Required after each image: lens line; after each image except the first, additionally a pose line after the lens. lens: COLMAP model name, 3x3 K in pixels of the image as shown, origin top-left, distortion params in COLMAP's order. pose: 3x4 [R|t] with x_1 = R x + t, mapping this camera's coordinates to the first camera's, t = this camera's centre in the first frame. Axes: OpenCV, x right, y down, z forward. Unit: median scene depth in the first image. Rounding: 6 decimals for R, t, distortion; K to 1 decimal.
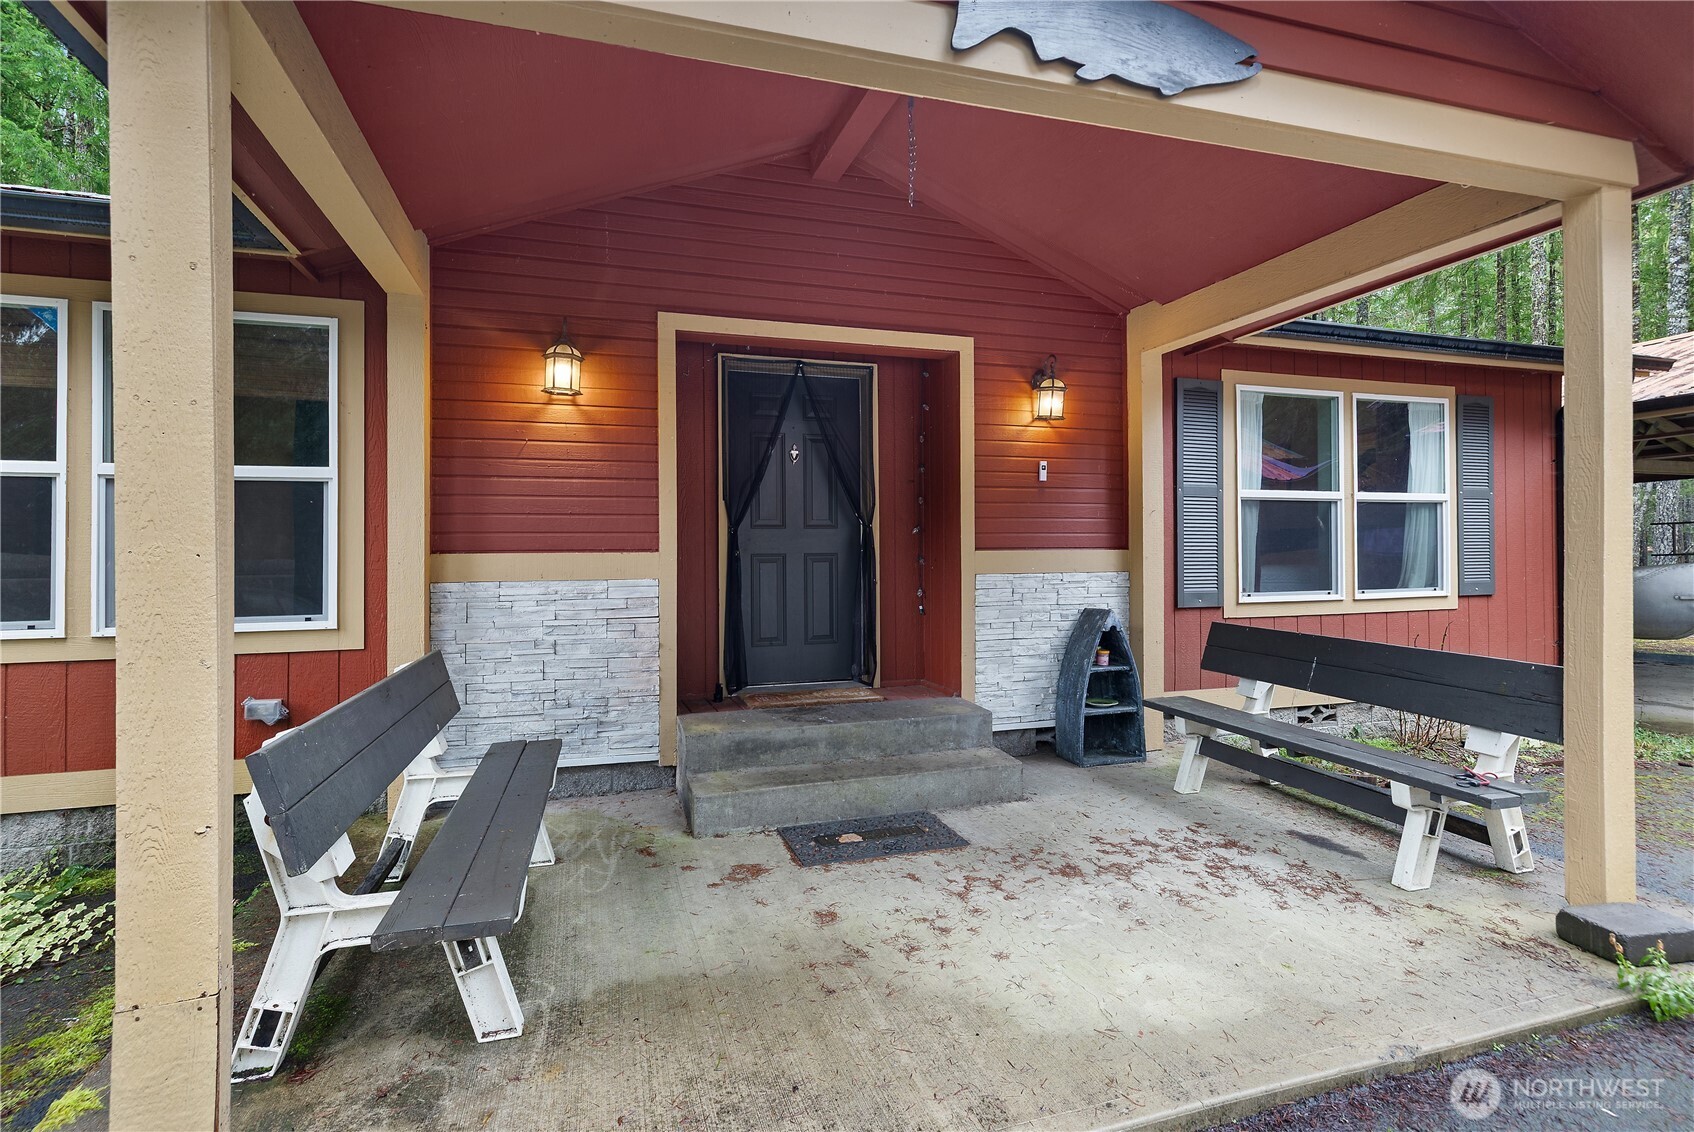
lens RADIAL K [[777.2, 0, 848.4], [0, 777.2, 568.3], [0, 0, 1]] dist [-0.002531, -0.000099]
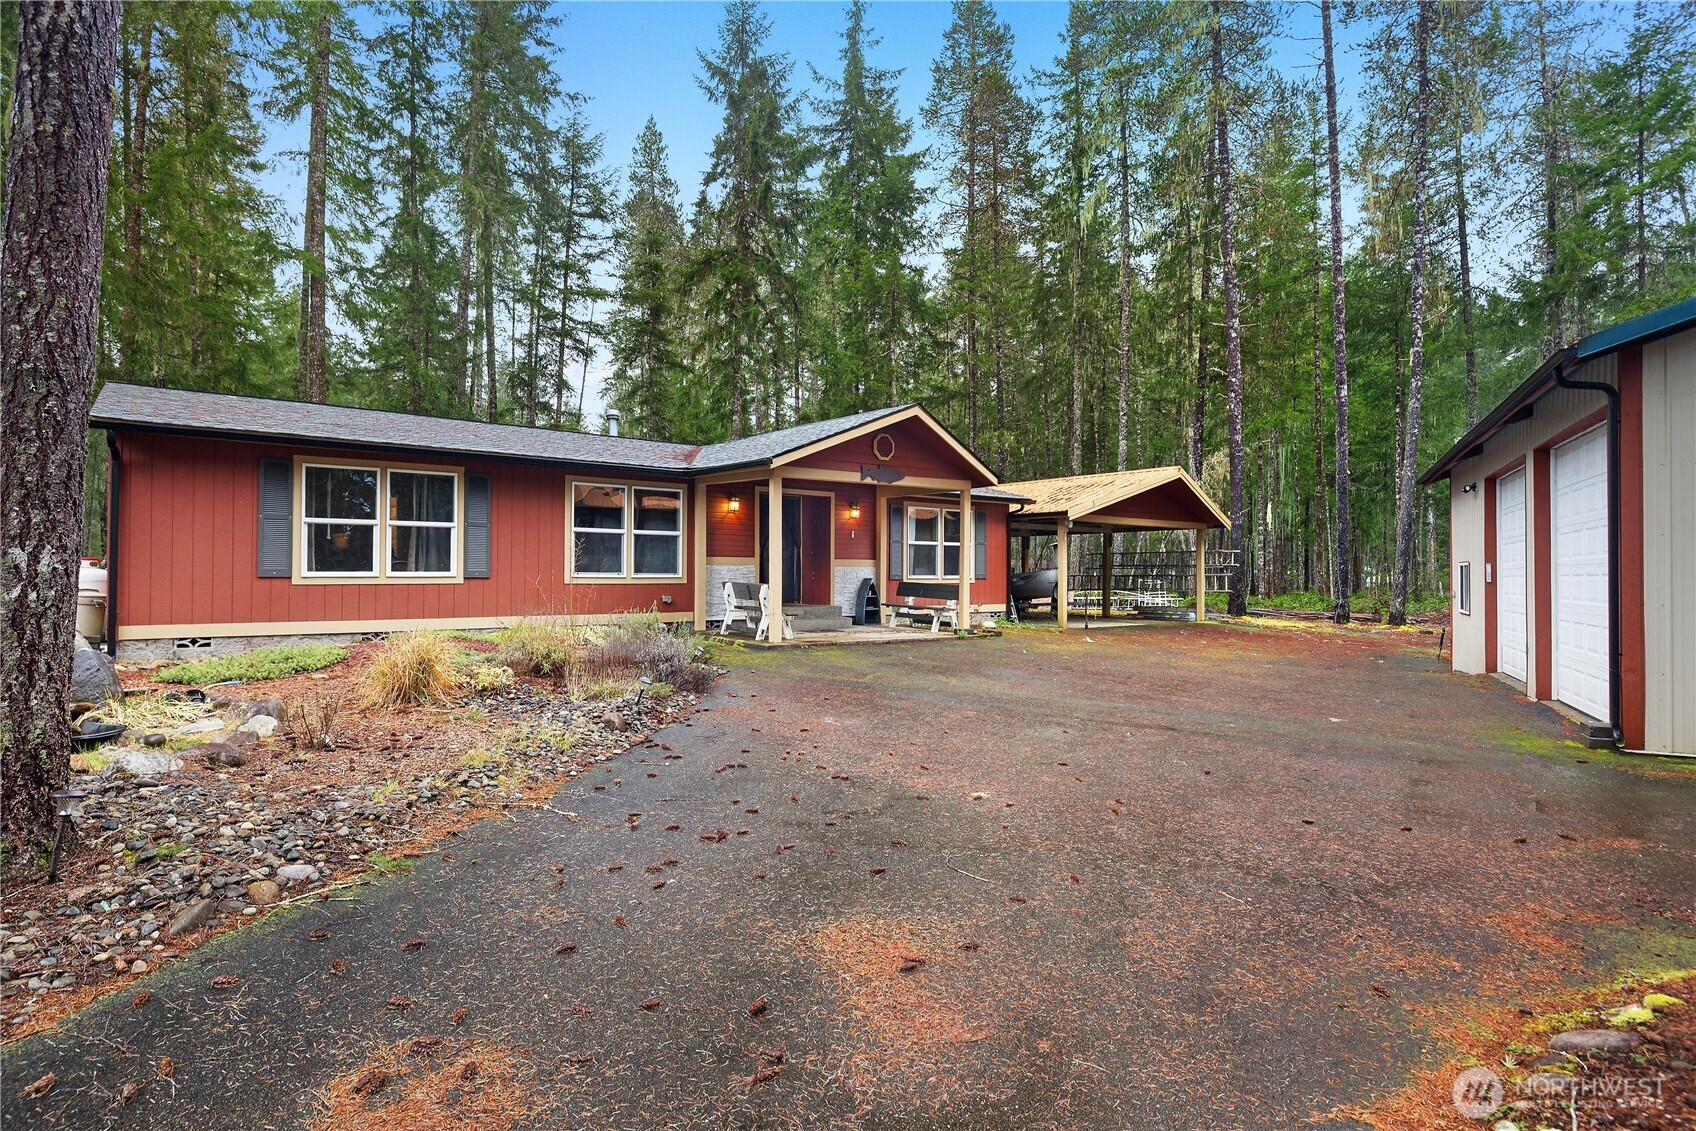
lens RADIAL K [[884.4, 0, 848.1], [0, 884.4, 563.5], [0, 0, 1]] dist [-0.001257, 0.000152]
pose [[0.926789, 0.026134, 0.374672, -0.966512], [-0.023167, 0.999654, -0.012423, 0.033329], [-0.374868, 0.002834, 0.927074, -2.028302]]
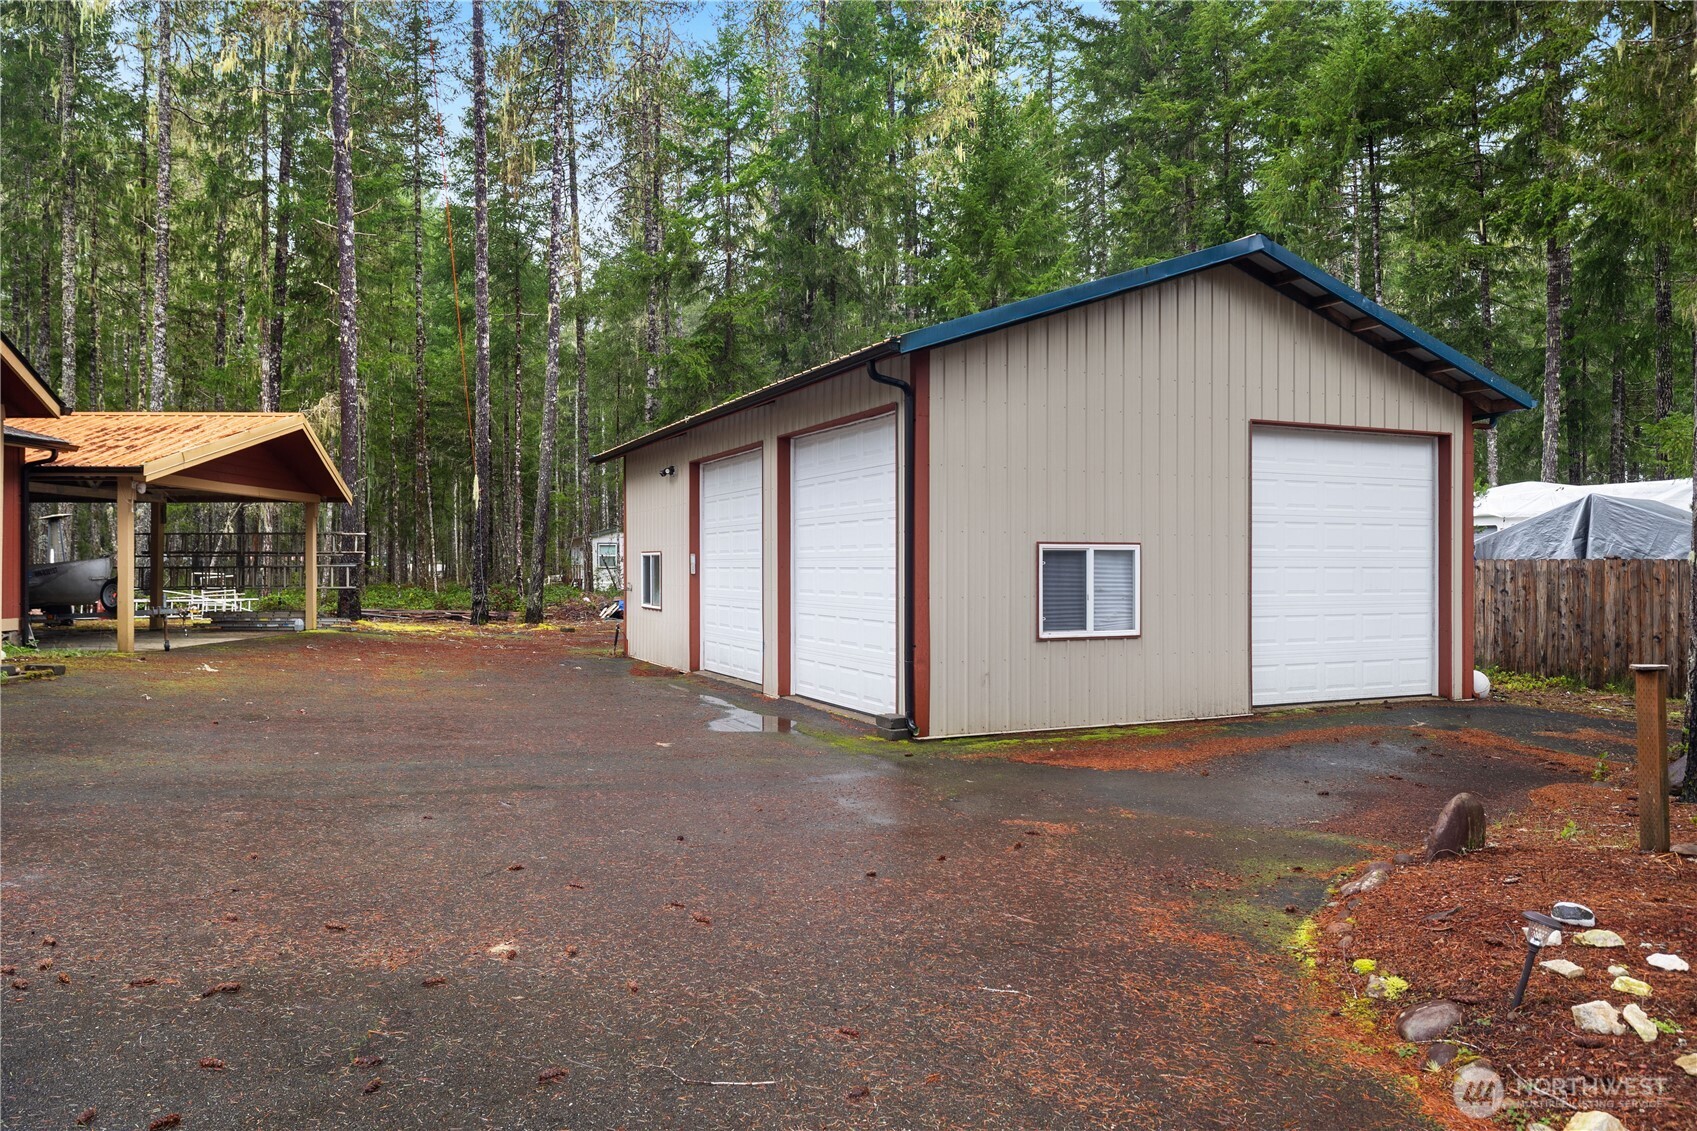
lens RADIAL K [[1141.3, 0, 849.7], [0, 1141.3, 565.4], [0, 0, 1]] dist [-0.002258, -0.000654]
pose [[0.262883, 0.016839, 0.964681, -1.143069], [-0.012832, 0.999820, -0.013956, 0.026282], [-0.964742, -0.008710, 0.263052, -1.565761]]
